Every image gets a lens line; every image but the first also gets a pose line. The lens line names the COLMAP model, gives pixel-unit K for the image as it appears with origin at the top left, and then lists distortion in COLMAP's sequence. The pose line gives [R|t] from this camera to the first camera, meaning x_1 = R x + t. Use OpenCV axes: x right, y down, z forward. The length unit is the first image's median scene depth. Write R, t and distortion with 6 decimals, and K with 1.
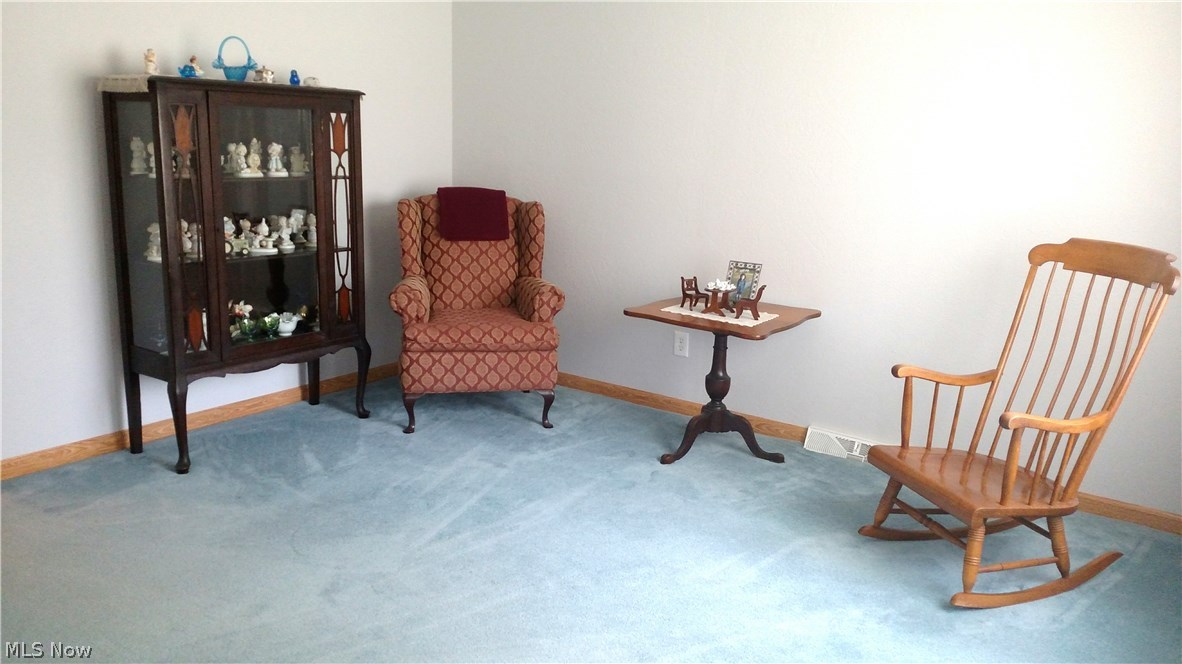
lens RADIAL K [[917.3, 0, 591.0], [0, 917.3, 332.0], [0, 0, 1]] dist [0.207706, -0.351939]
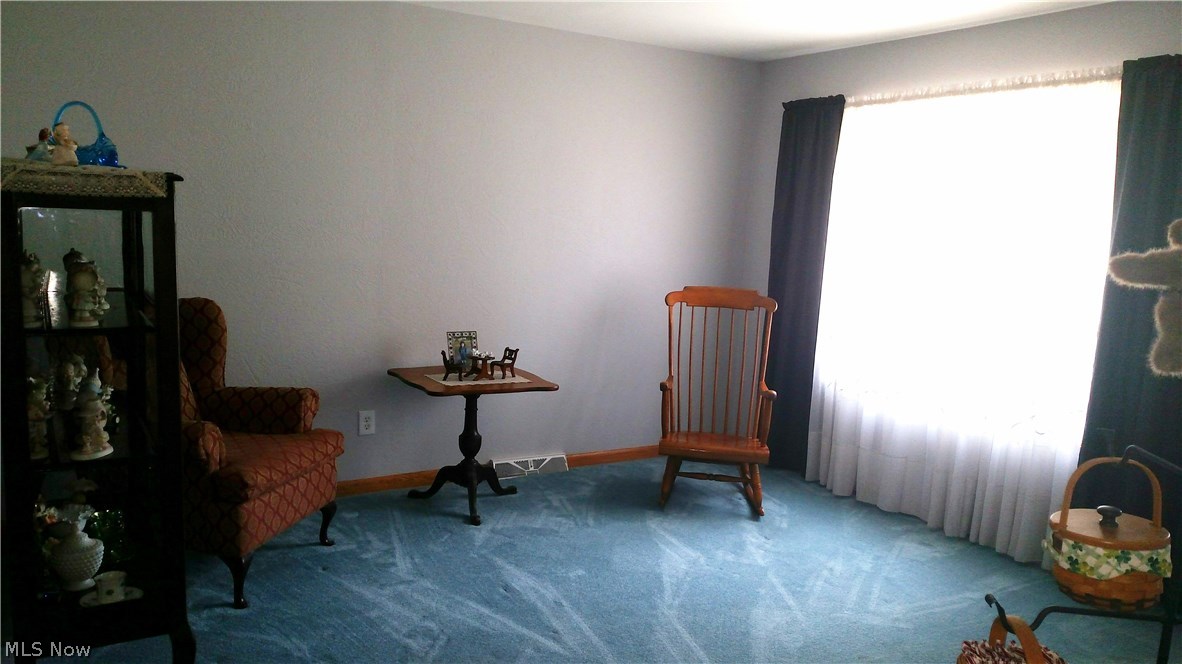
lens RADIAL K [[917.3, 0, 591.0], [0, 917.3, 332.0], [0, 0, 1]] dist [0.207706, -0.351939]
pose [[0.399010, -0.138980, 0.906353, -0.794876], [0.165936, 0.983071, 0.077693, -0.137163], [-0.901807, 0.119396, 0.415317, 0.393961]]
